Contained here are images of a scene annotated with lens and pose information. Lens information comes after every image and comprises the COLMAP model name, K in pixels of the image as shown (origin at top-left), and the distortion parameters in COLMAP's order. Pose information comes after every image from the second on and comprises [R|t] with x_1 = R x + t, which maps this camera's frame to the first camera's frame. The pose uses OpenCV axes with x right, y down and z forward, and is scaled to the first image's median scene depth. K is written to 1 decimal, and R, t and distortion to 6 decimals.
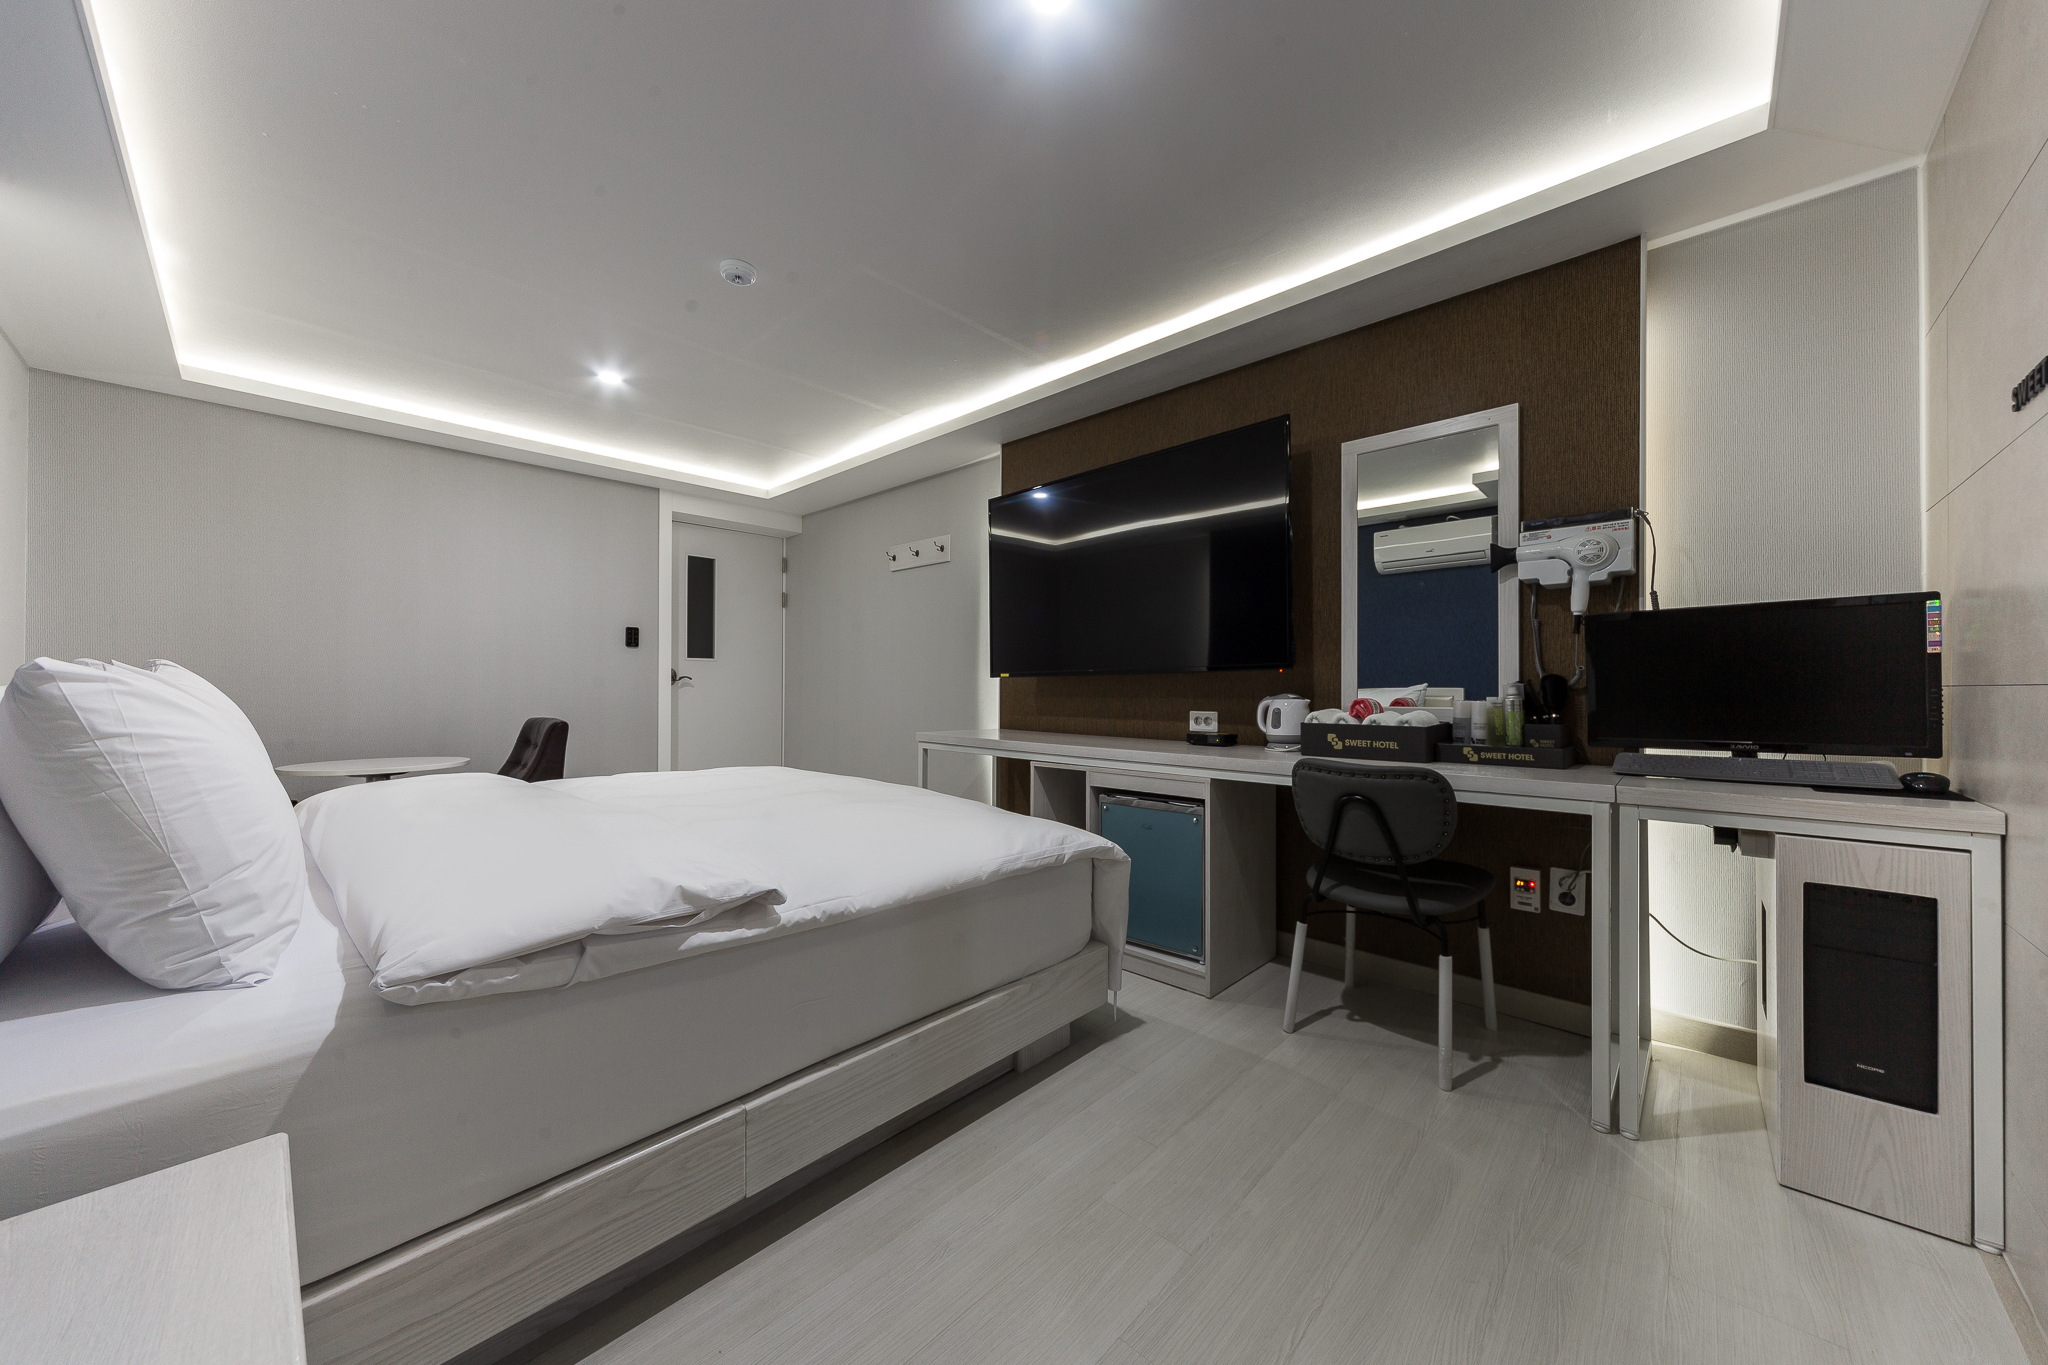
lens RADIAL K [[702.4, 0, 1036.0], [0, 702.4, 687.3], [0, 0, 1]] dist [0.001515, 0.000093]
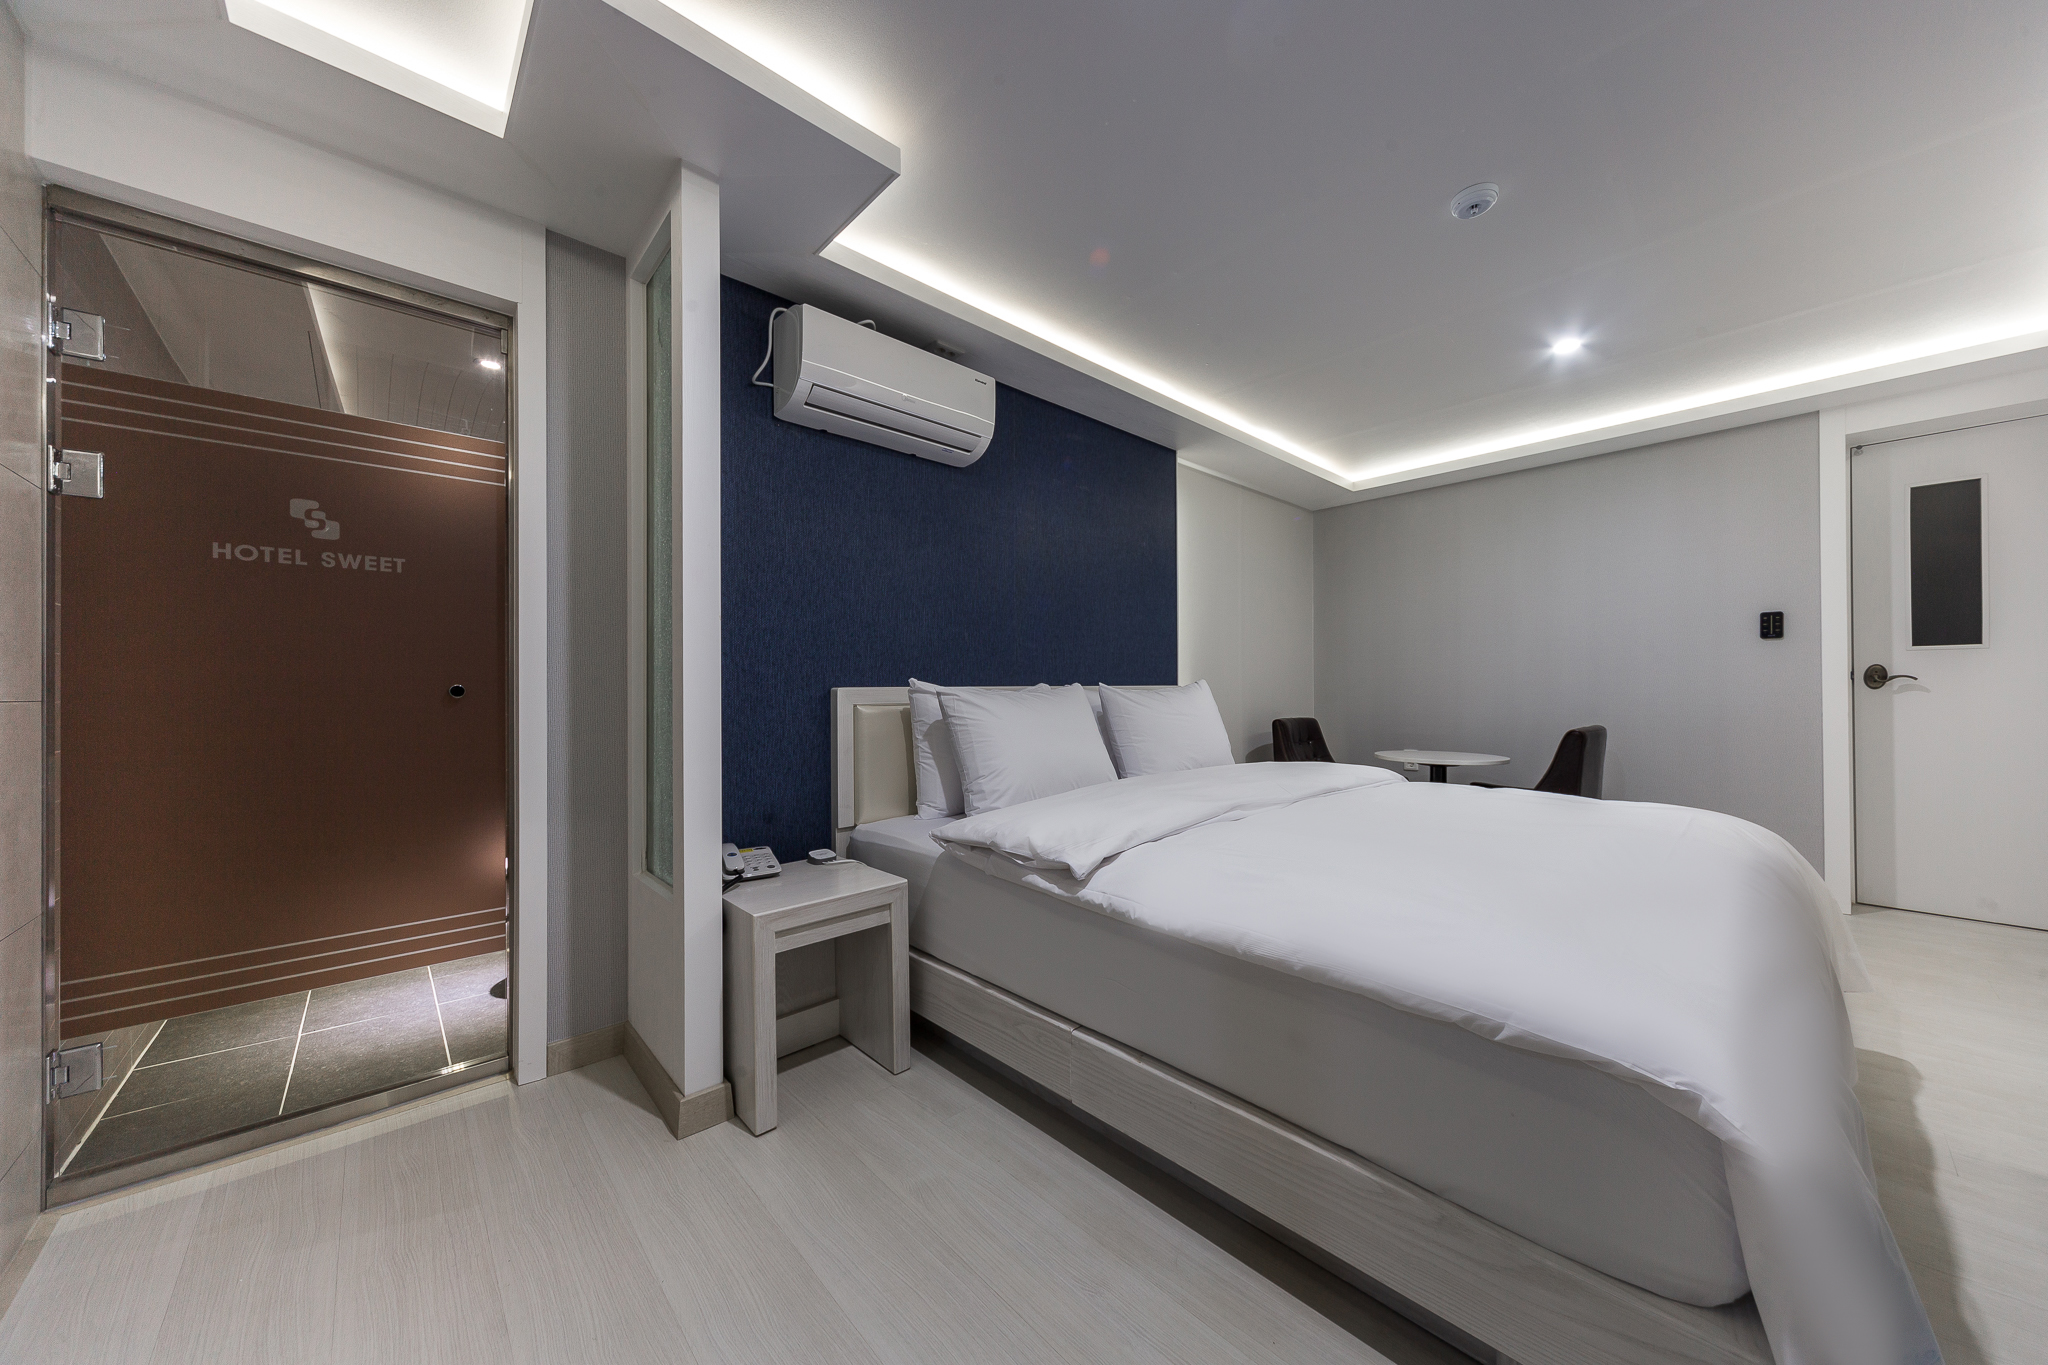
lens RADIAL K [[702.4, 0, 1036.0], [0, 702.4, 687.3], [0, 0, 1]] dist [0.001515, 0.000093]
pose [[-0.064784, -0.005834, -0.997882, 0.742020], [0.004318, 0.999972, -0.006126, -0.013441], [0.997890, -0.004705, -0.064757, 0.879511]]
